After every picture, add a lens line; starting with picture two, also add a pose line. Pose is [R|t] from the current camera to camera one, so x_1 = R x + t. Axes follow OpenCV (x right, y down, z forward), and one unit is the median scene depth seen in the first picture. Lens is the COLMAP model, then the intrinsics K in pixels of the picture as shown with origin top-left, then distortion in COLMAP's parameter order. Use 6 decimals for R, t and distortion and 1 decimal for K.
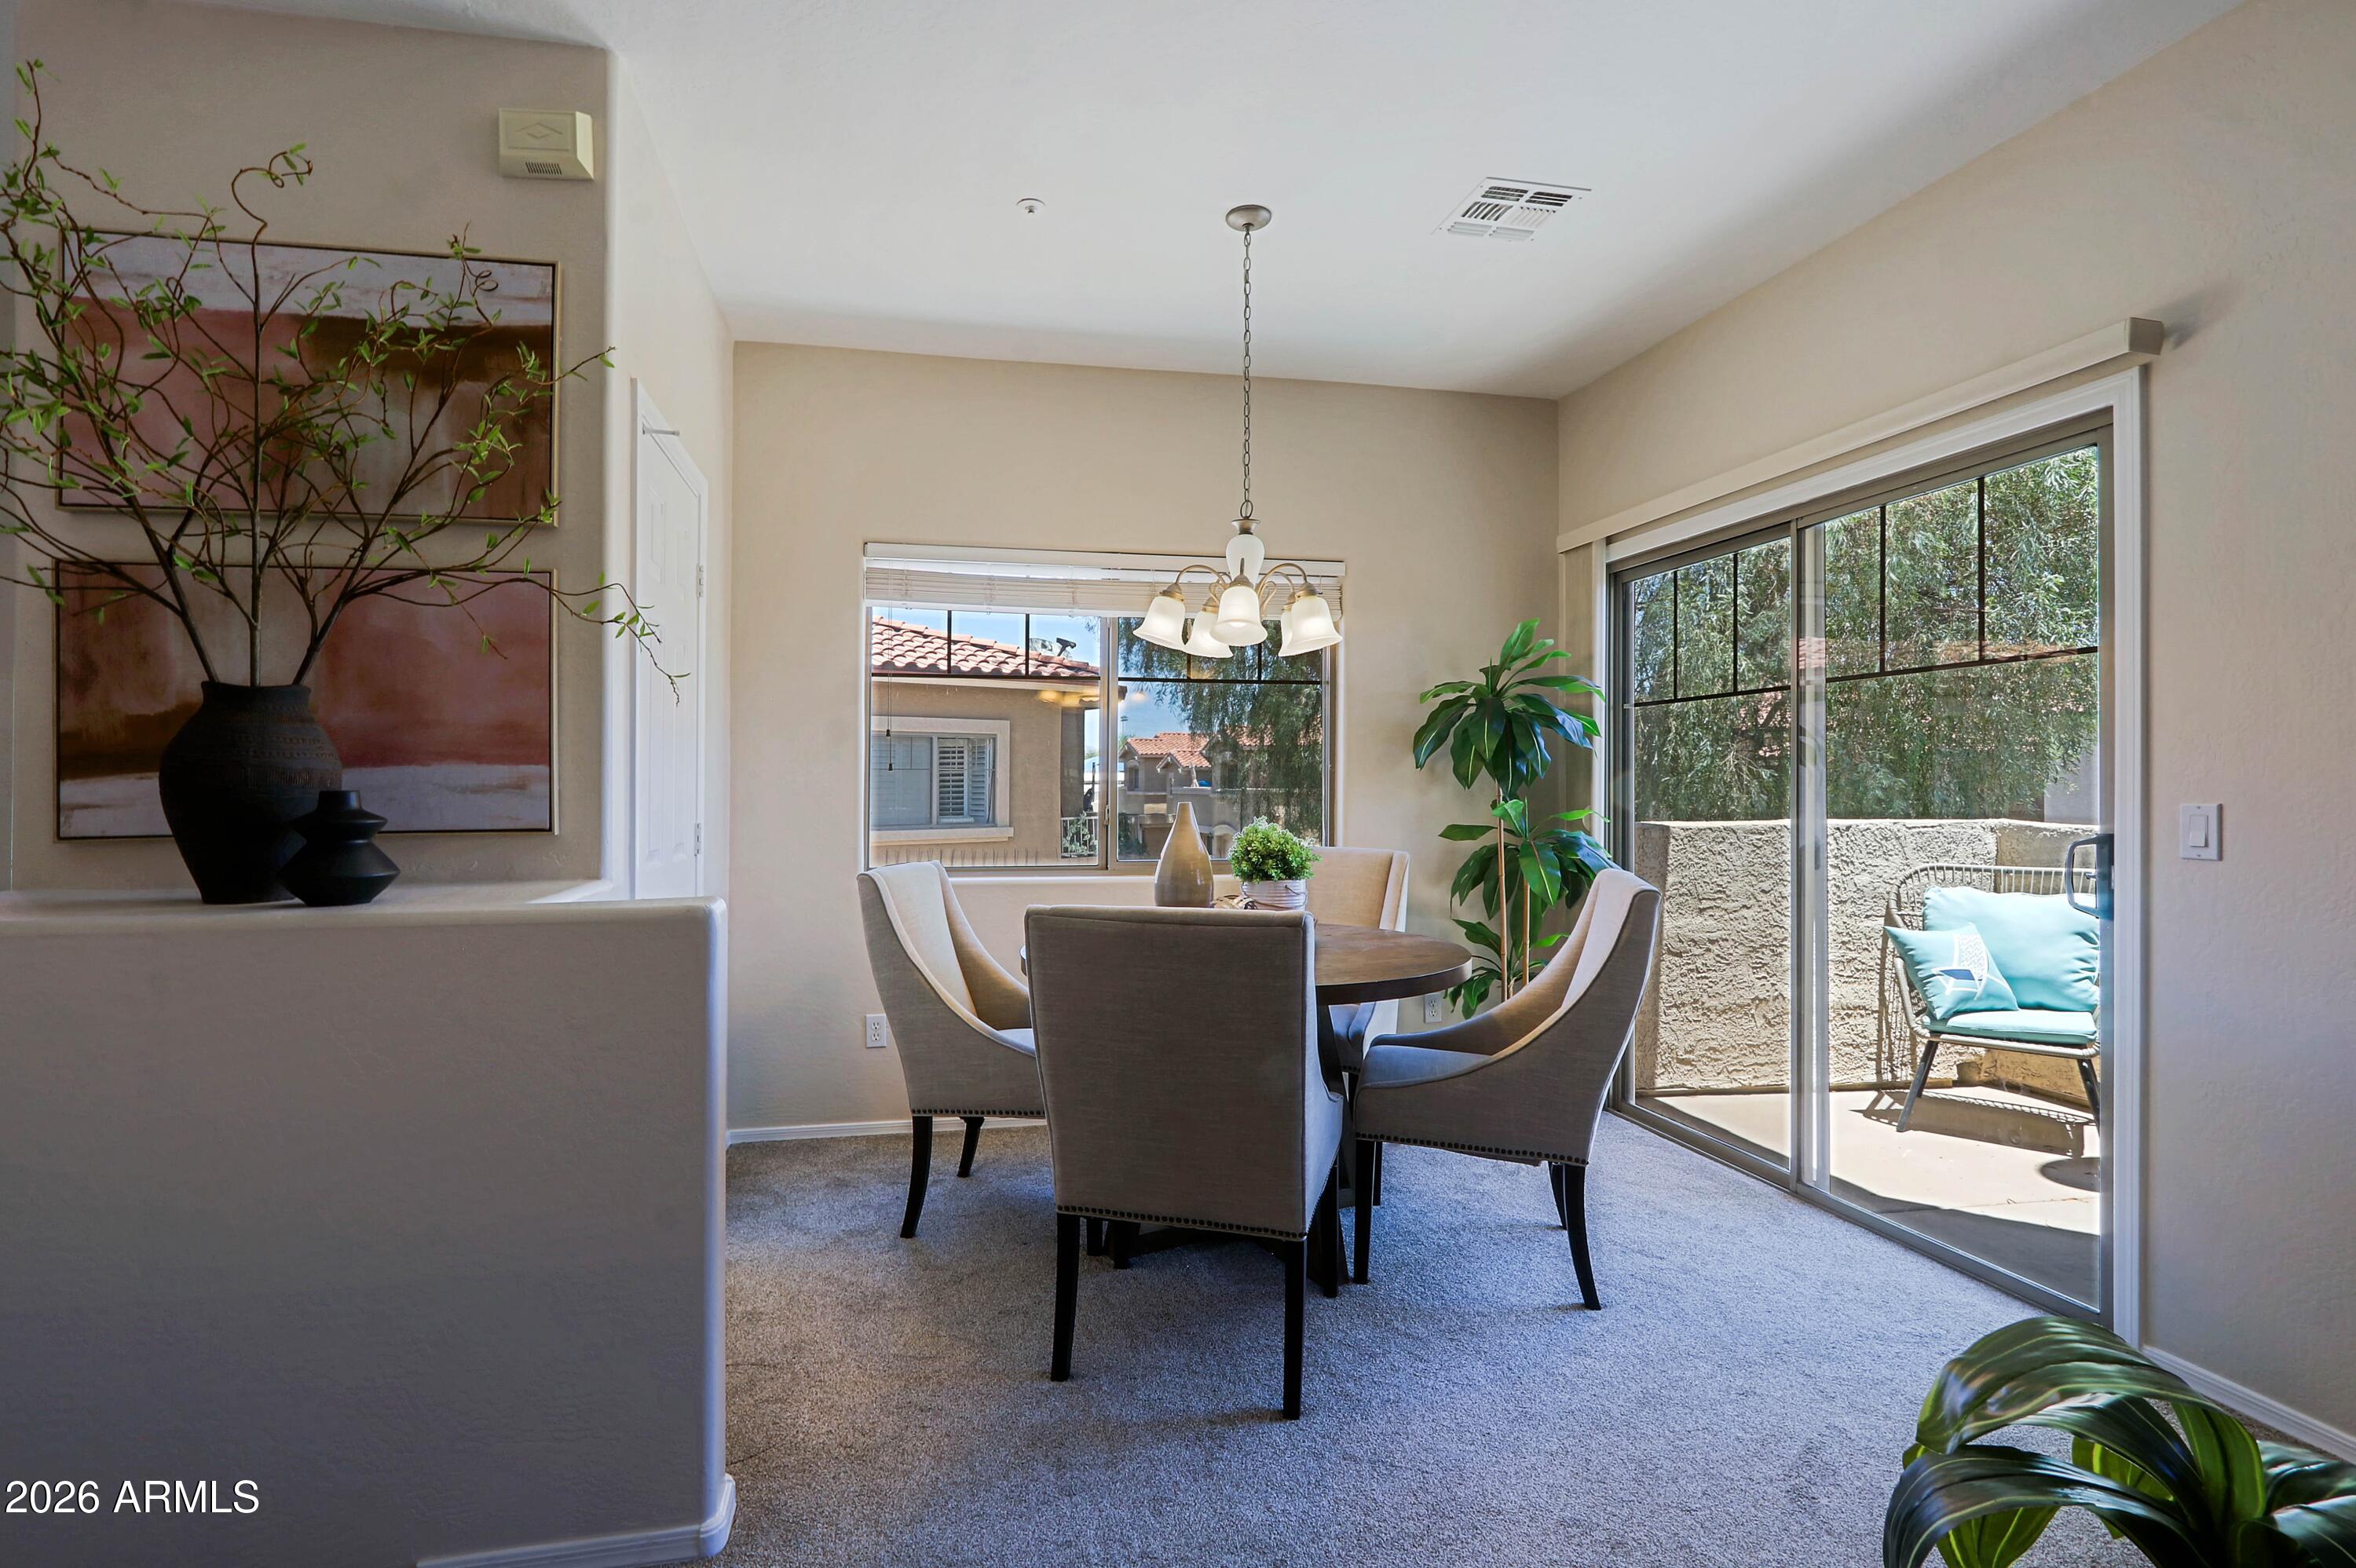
lens RADIAL K [[1137.2, 0, 1123.6], [0, 1137.2, 796.5], [0, 0, 1]] dist [-0.032981, 0.000841]
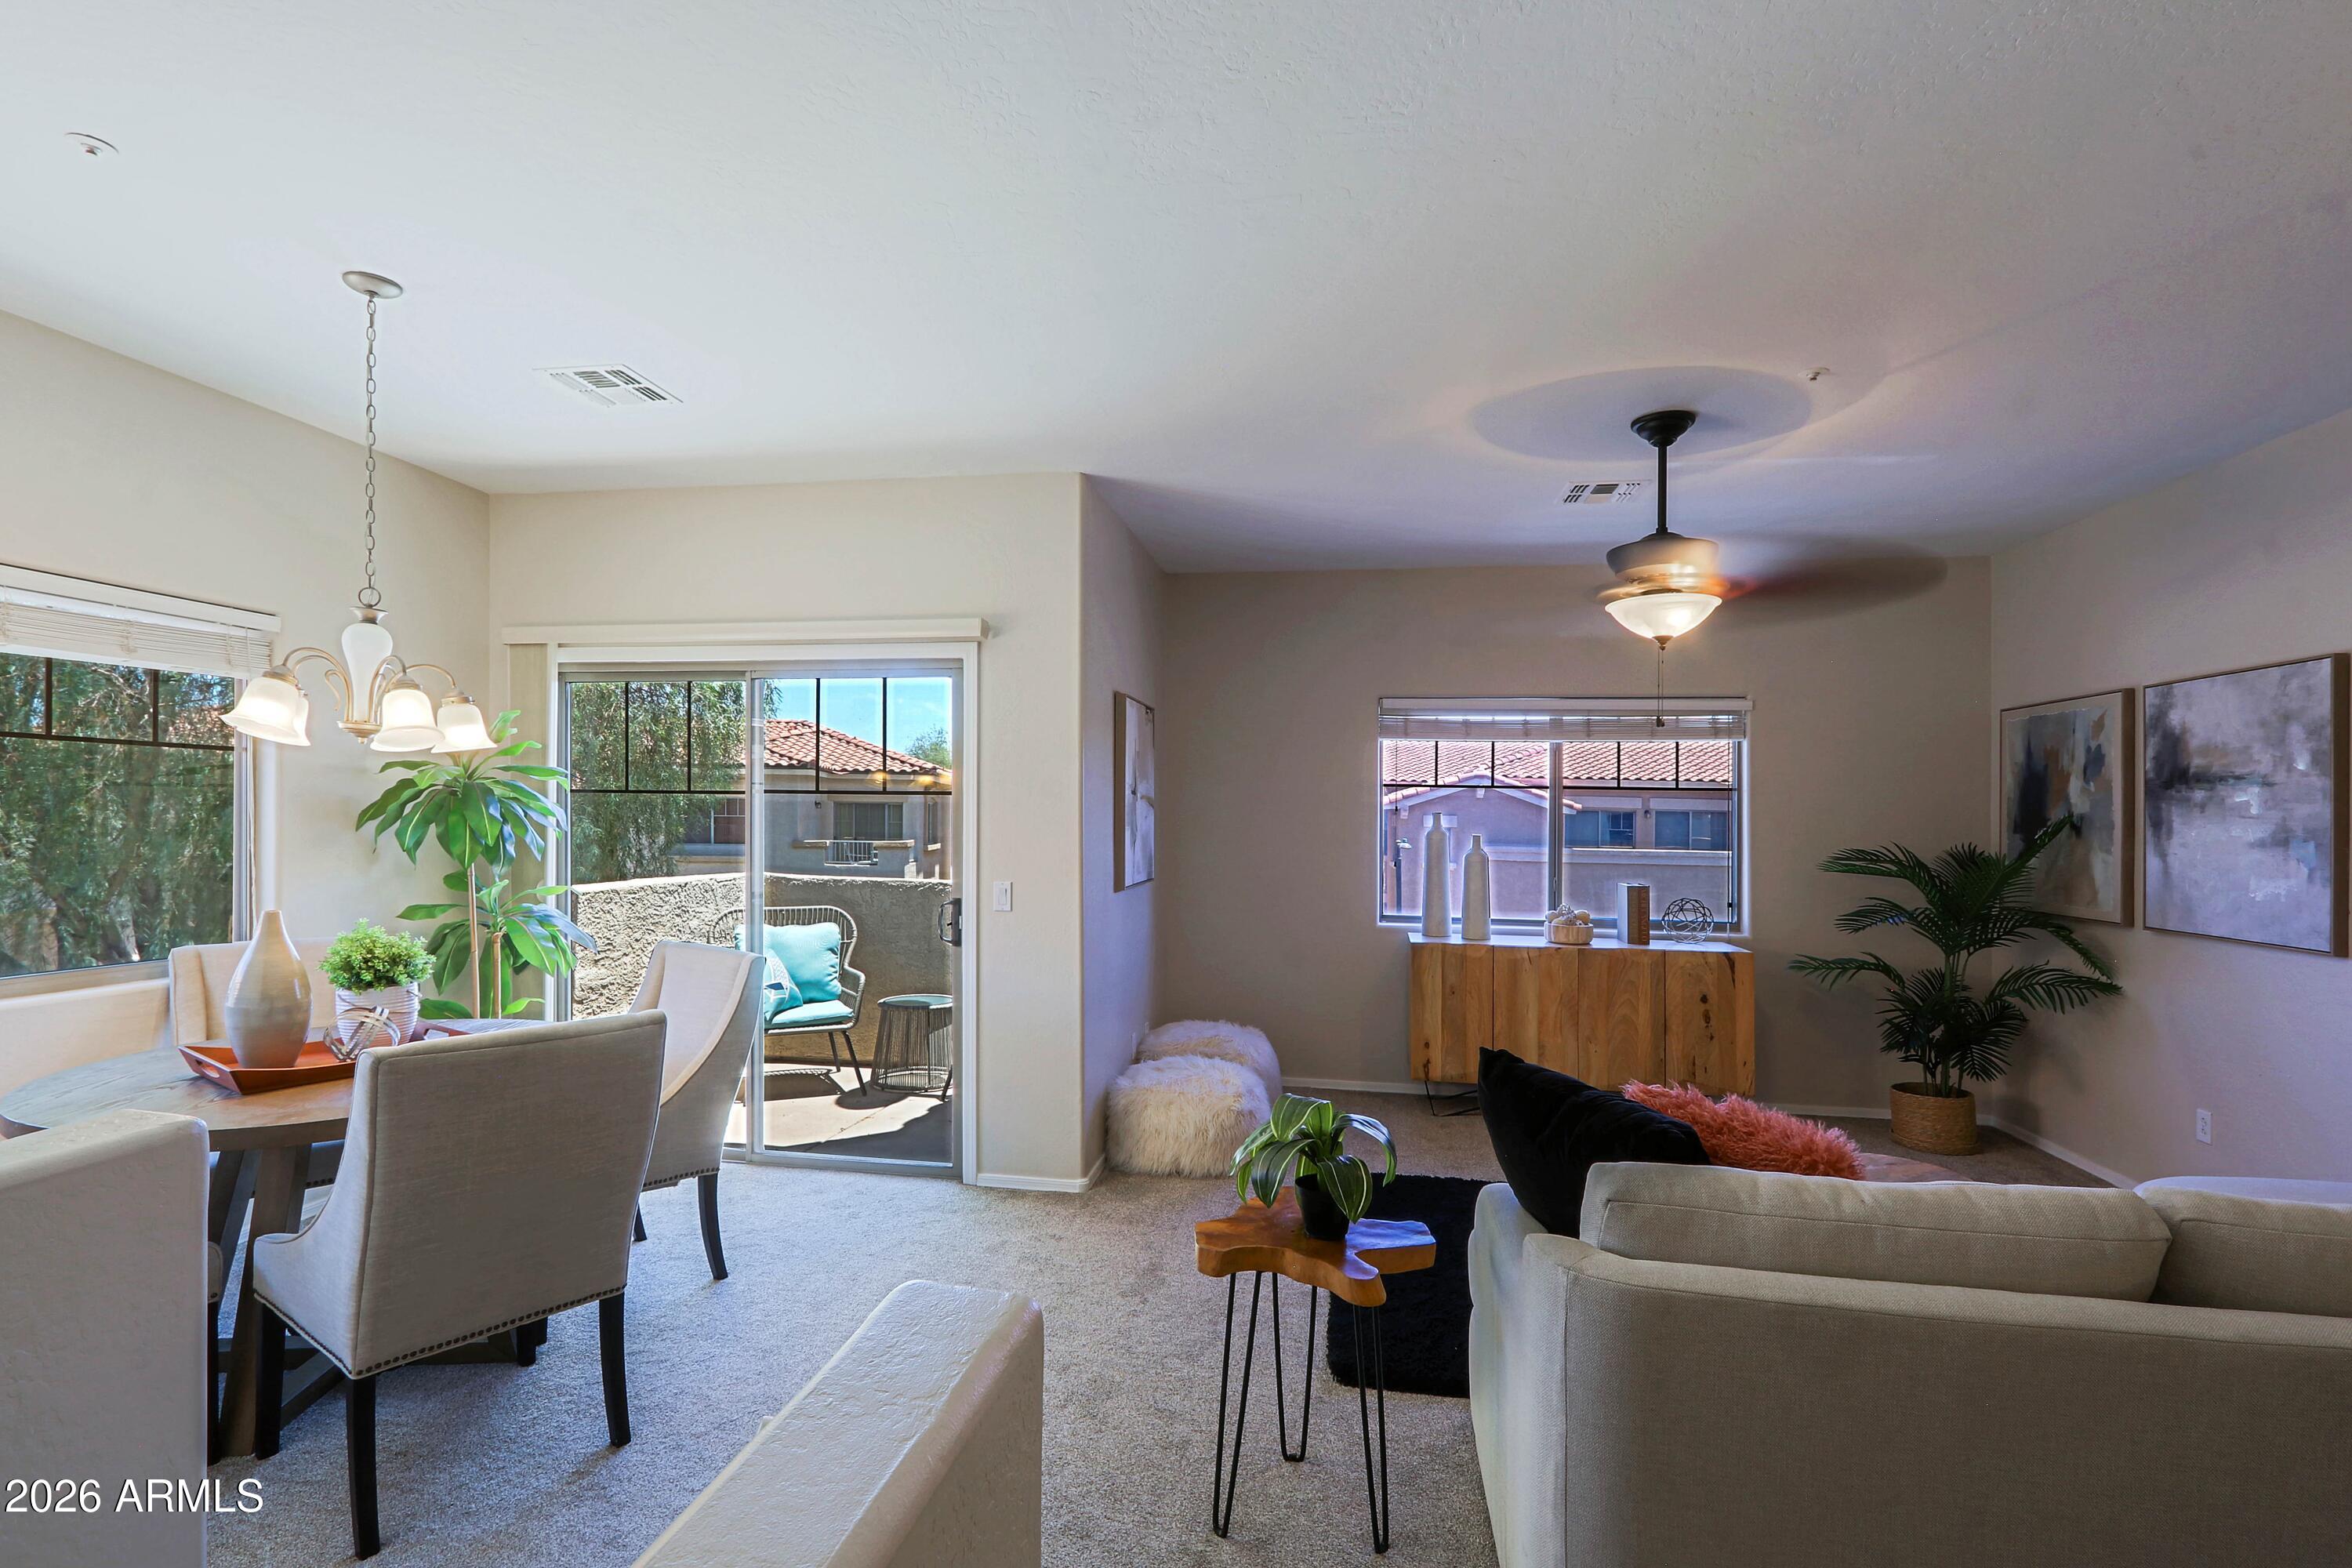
lens RADIAL K [[1091.1, 0, 1158.6], [0, 1091.1, 833.5], [0, 0, 1]] dist [-0.000924, 0.010098]
pose [[0.362601, -0.004109, 0.931935, -0.686946], [-0.010158, 0.999913, 0.008361, -0.097546], [-0.931889, -0.012498, 0.362528, 0.073459]]
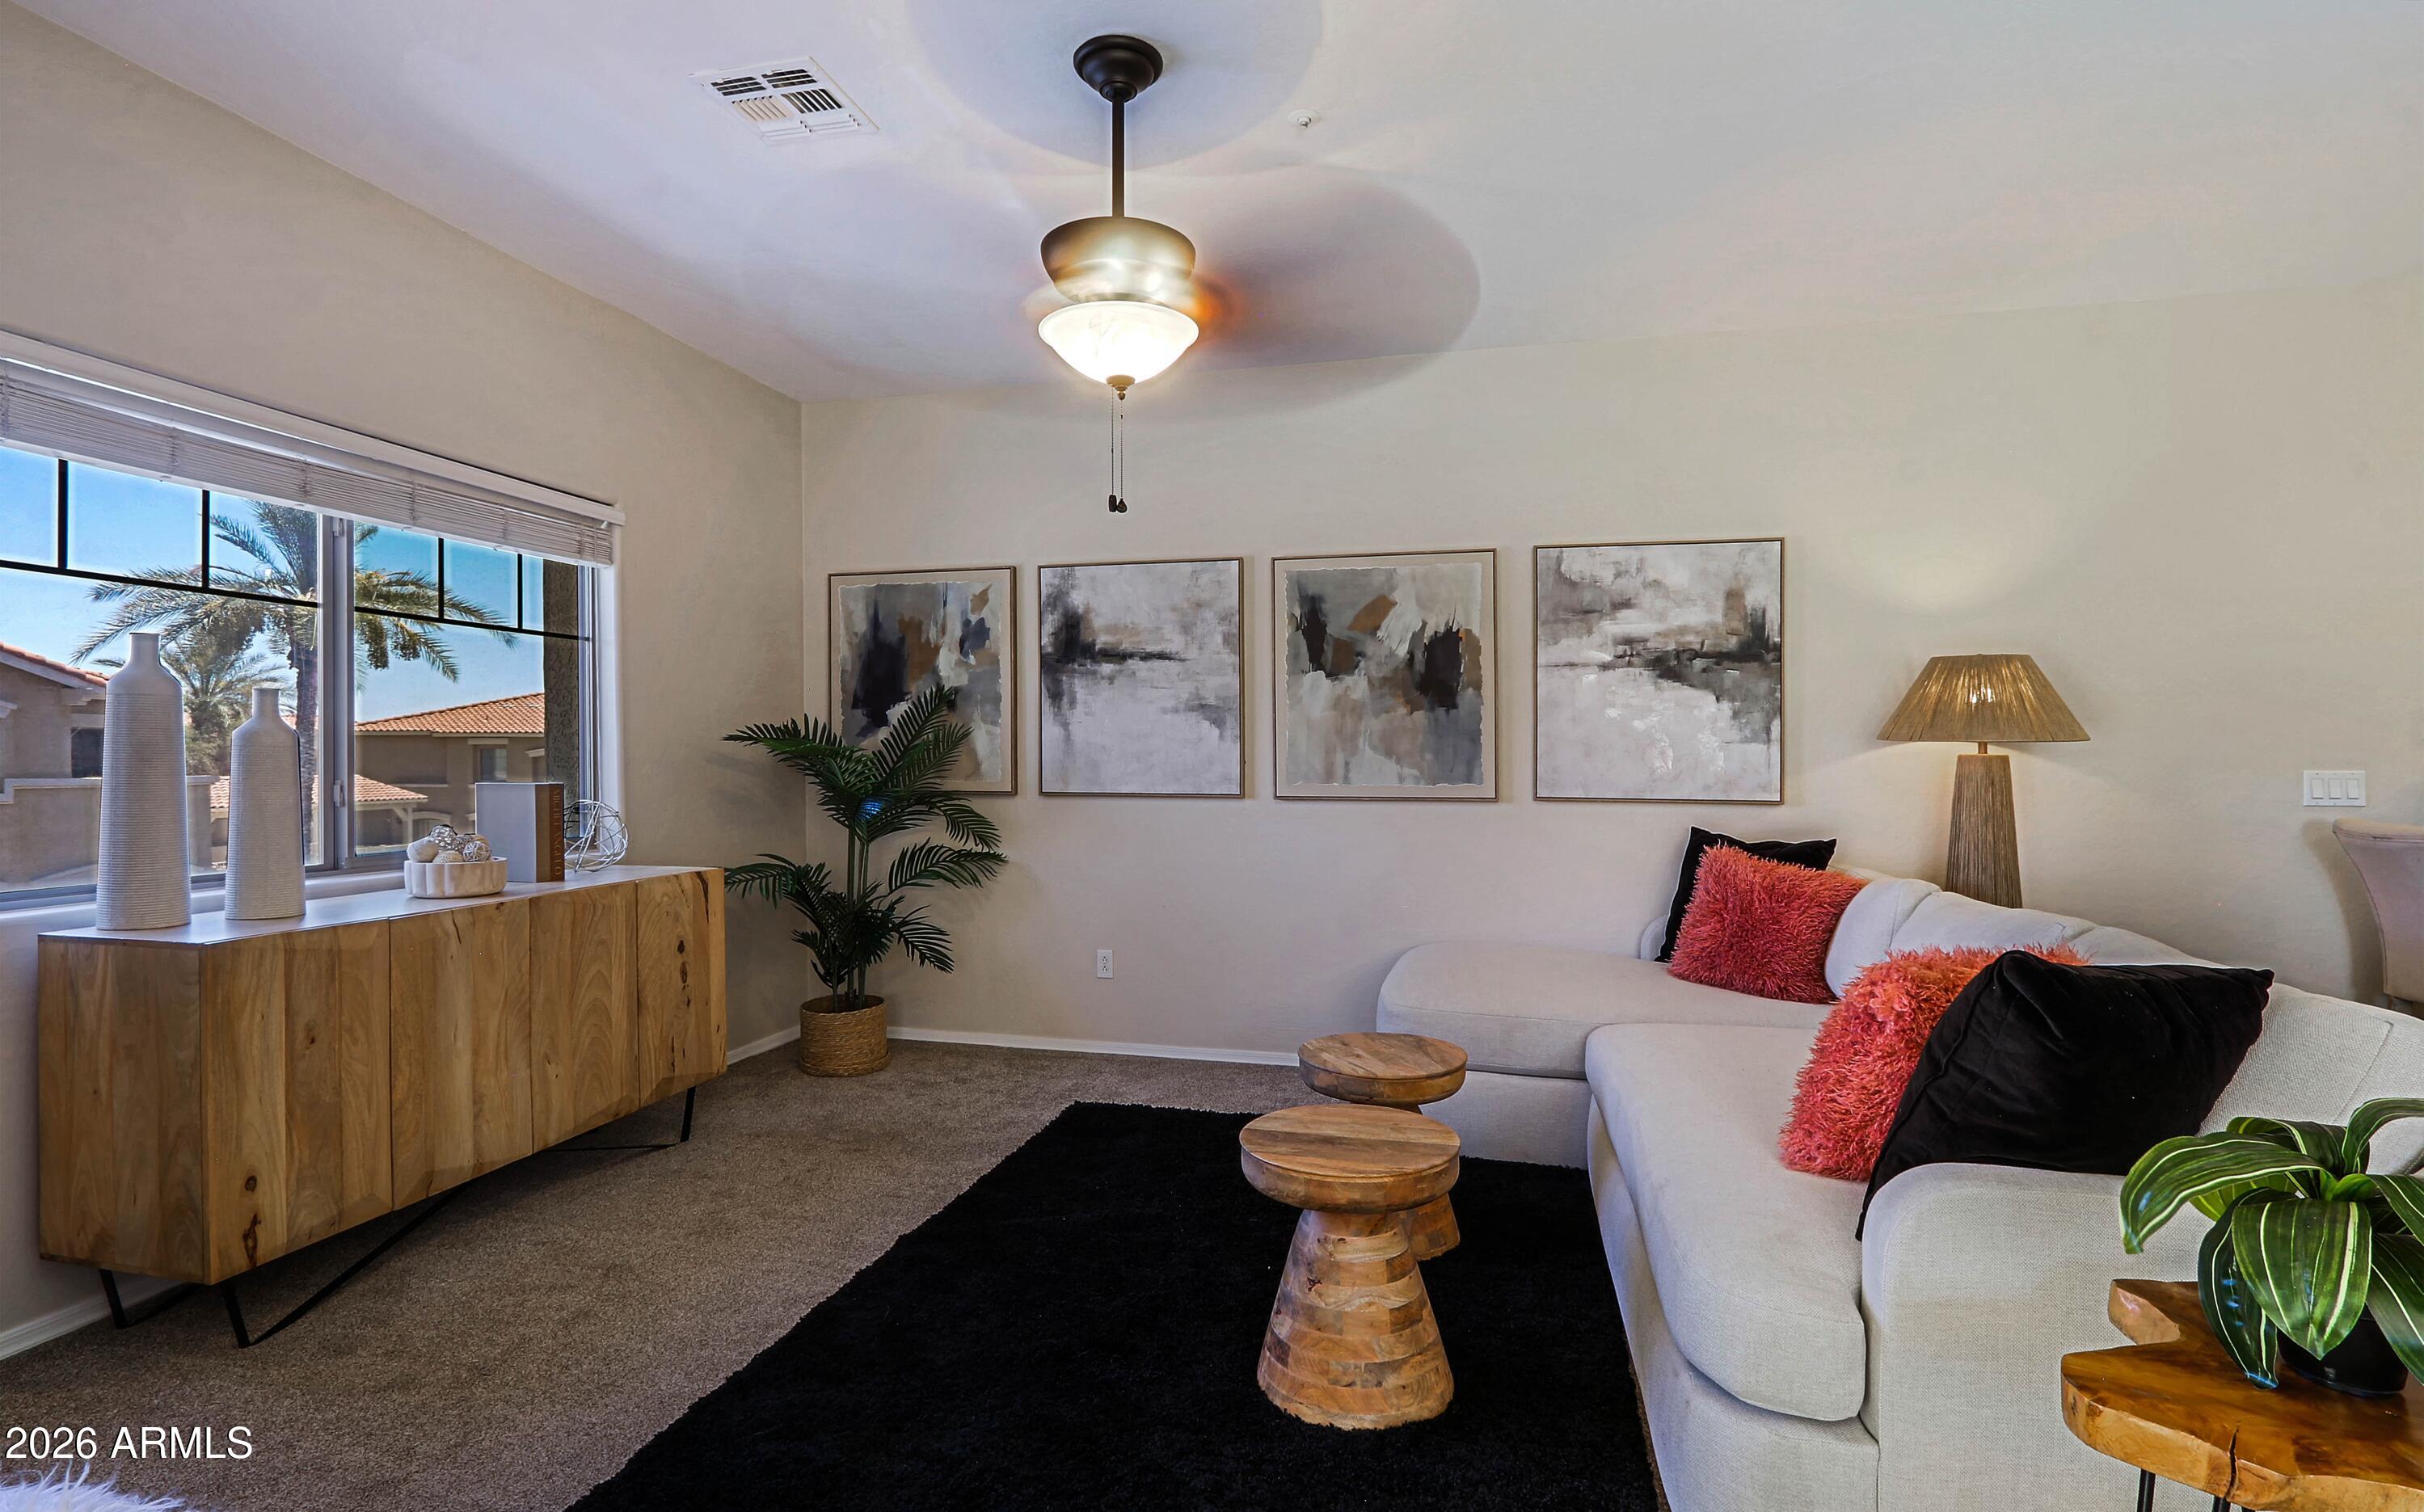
lens RADIAL K [[1141.5, 0, 1232.9], [0, 1141.5, 748.4], [0, 0, 1]] dist [-0.011493, 0.000585]
pose [[-0.902811, 0.003426, 0.430024, 0.501375], [0.002990, 0.999994, -0.001690, -0.012133], [-0.430027, -0.000240, -0.902816, 0.932650]]
